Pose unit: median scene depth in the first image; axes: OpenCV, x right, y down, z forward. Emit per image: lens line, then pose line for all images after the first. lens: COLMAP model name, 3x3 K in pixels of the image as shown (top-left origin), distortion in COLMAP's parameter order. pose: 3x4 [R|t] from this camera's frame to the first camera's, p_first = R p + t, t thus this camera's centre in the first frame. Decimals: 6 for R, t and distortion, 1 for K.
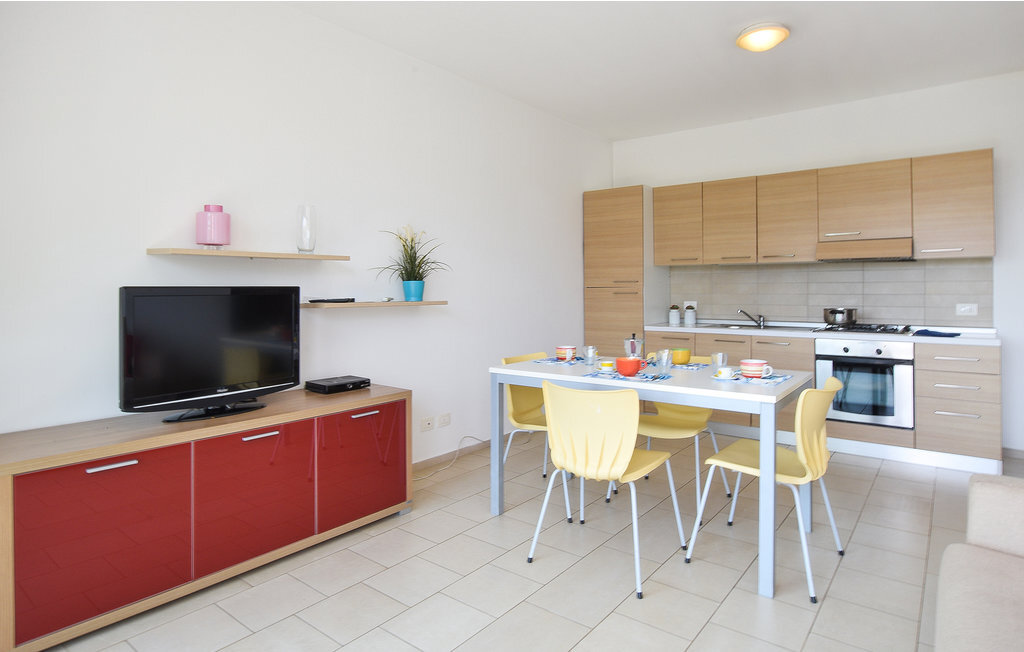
lens RADIAL K [[566.3, 0, 505.0], [0, 566.3, 289.4], [0, 0, 1]] dist [0.001258, -0.000272]
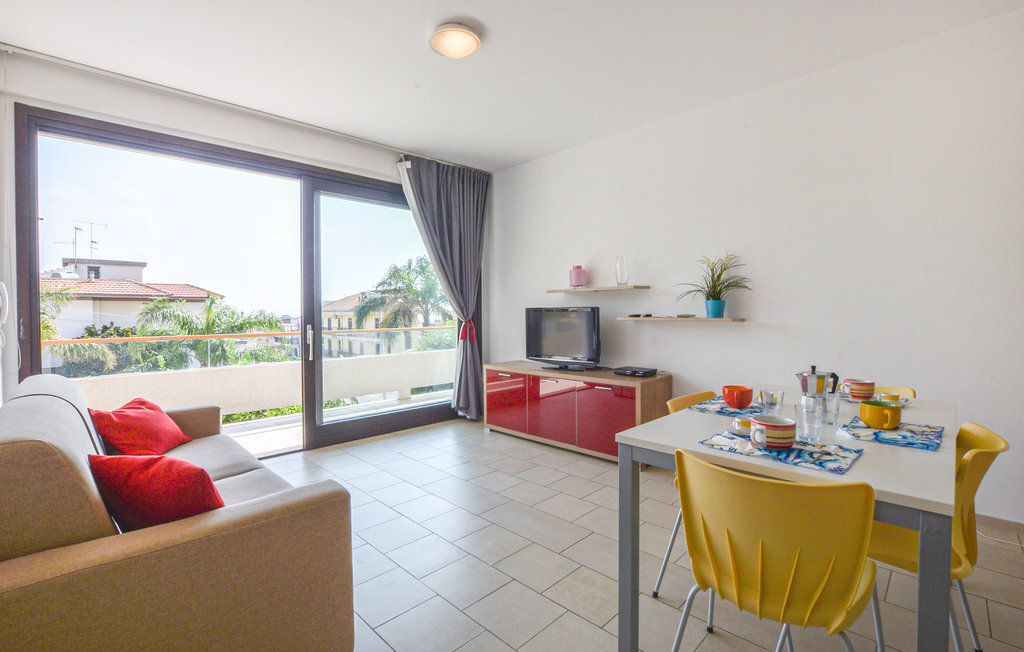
lens RADIAL K [[464.0, 0, 512.5], [0, 464.0, 323.7], [0, 0, 1]] dist [-0.003915, -0.000072]
pose [[-0.093005, 0.030235, -0.995207, 0.733486], [0.008016, 0.999529, 0.029617, 0.001547], [0.995633, -0.005223, -0.093203, 0.615937]]
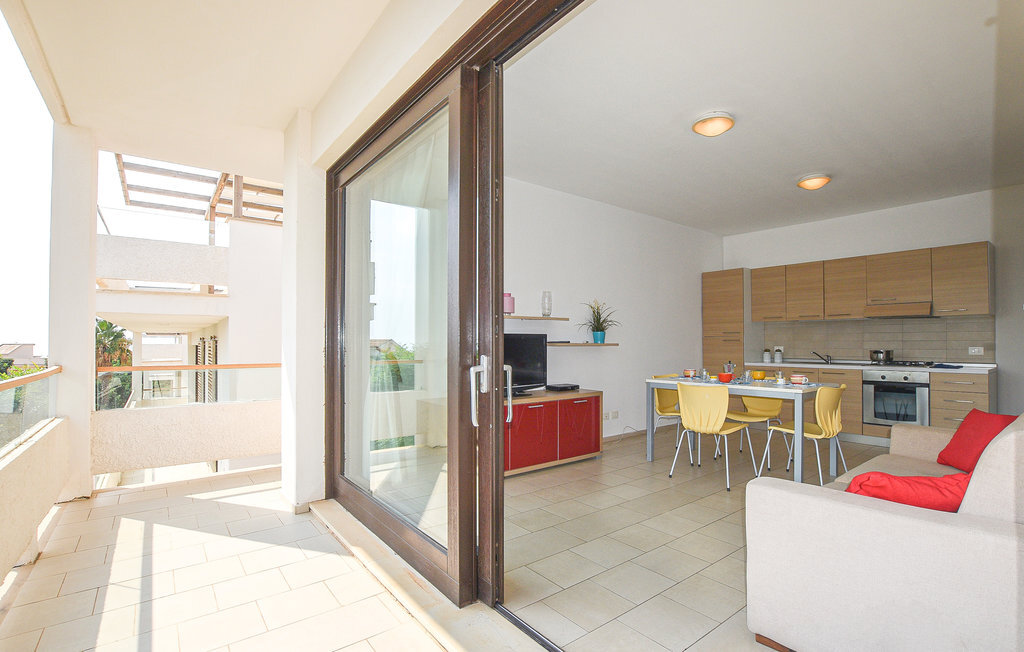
lens RADIAL K [[464.0, 0, 558.2], [0, 464.0, 338.6], [0, 0, 1]] dist [-0.003915, -0.000072]
pose [[0.985469, -0.000273, -0.169853, -0.039247], [-0.000954, 0.999974, -0.007143, 0.015166], [0.169851, 0.007201, 0.985443, -0.378782]]
